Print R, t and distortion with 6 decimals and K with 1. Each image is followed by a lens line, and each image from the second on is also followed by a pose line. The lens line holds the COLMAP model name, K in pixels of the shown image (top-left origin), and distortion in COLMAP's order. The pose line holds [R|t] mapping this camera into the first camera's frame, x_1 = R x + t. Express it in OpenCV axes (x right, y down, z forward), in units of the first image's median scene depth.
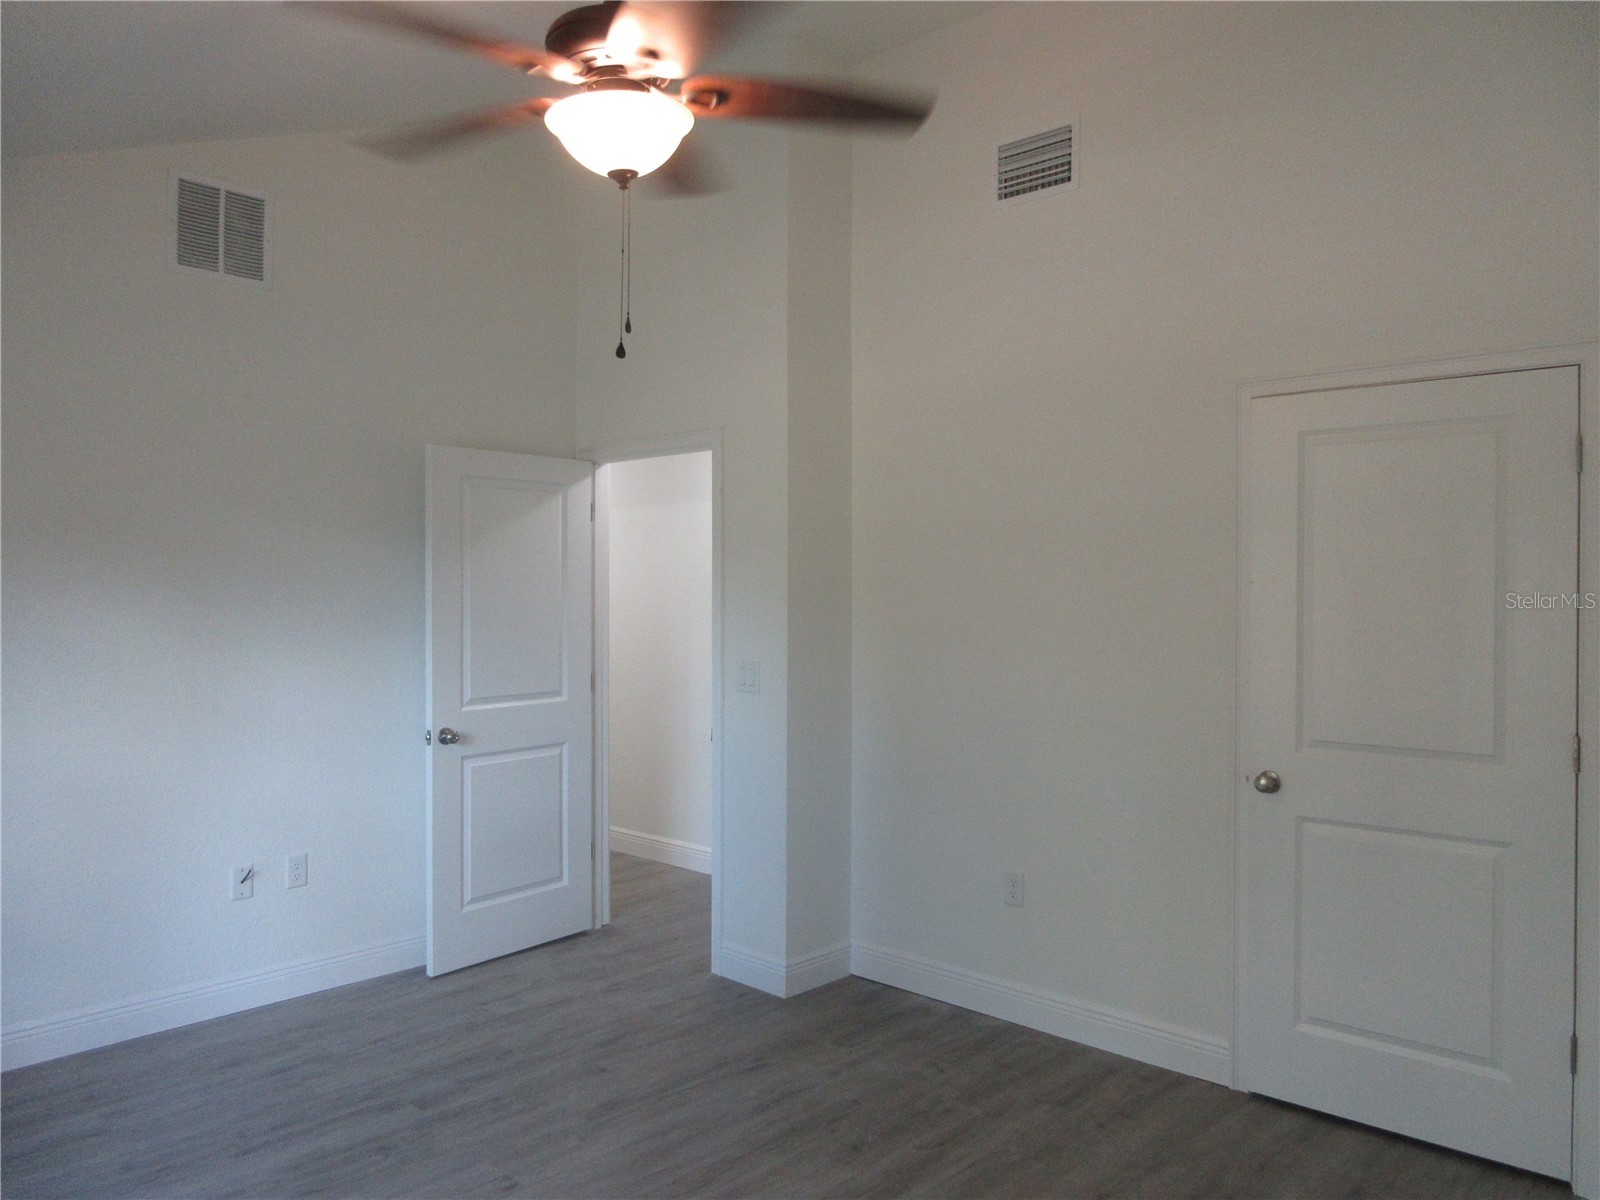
lens RADIAL K [[1173.5, 0, 803.5], [0, 1173.5, 592.6], [0, 0, 1]] dist [0.001262, -0.004928]
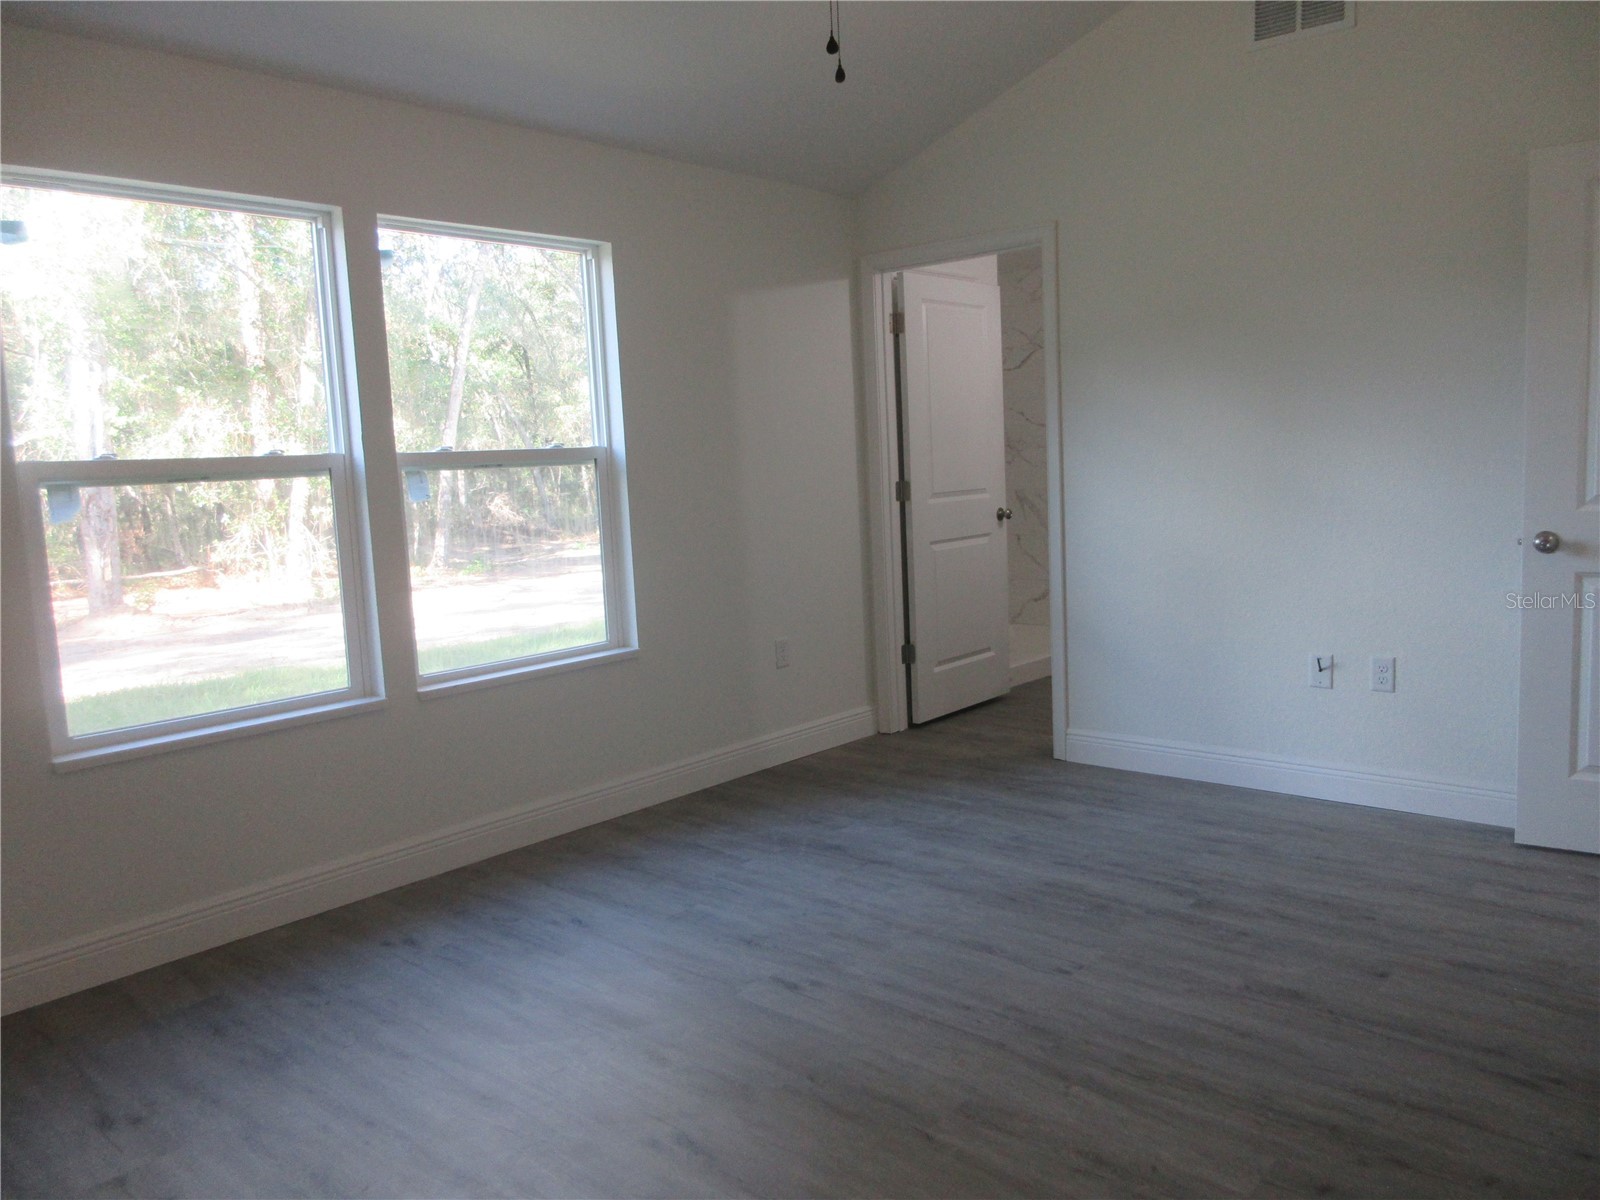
lens RADIAL K [[1173.5, 0, 805.2], [0, 1173.5, 599.1], [0, 0, 1]] dist [0.001262, -0.004928]
pose [[0.042265, 0.115534, -0.992404, 0.529123], [0.036803, 0.992437, 0.117106, 0.064682], [0.998428, -0.041473, 0.037693, 0.607789]]
